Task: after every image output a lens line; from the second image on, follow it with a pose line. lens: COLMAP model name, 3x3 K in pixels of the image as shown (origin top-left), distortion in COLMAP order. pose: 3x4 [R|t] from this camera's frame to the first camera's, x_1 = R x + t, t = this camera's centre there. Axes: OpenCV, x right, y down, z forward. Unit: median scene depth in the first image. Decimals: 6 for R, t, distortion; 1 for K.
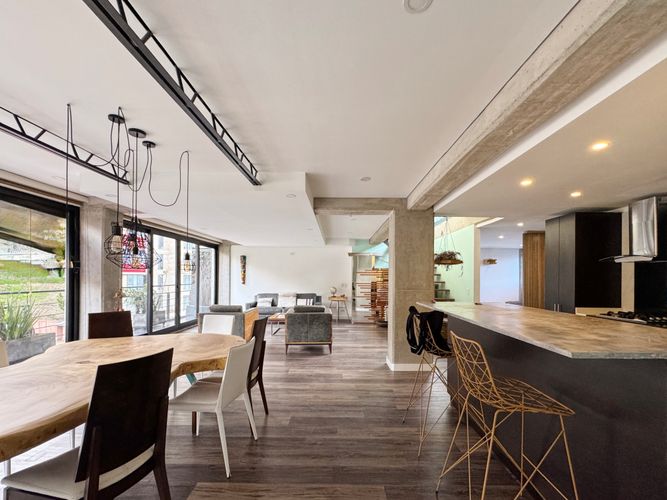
lens RADIAL K [[266.8, 0, 347.5], [0, 266.8, 271.8], [0, 0, 1]] dist [0.001483, -0.000456]
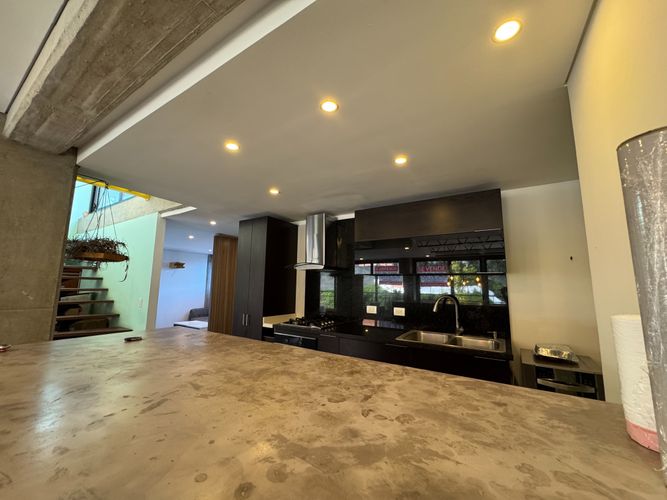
lens RADIAL K [[266.8, 0, 332.8], [0, 266.8, 247.5], [0, 0, 1]] dist [0.001483, -0.000456]
pose [[0.528777, 0.122122, 0.839929, 0.117969], [-0.025699, 0.991445, -0.127973, 0.005387], [-0.848372, 0.046084, 0.527391, 0.192946]]
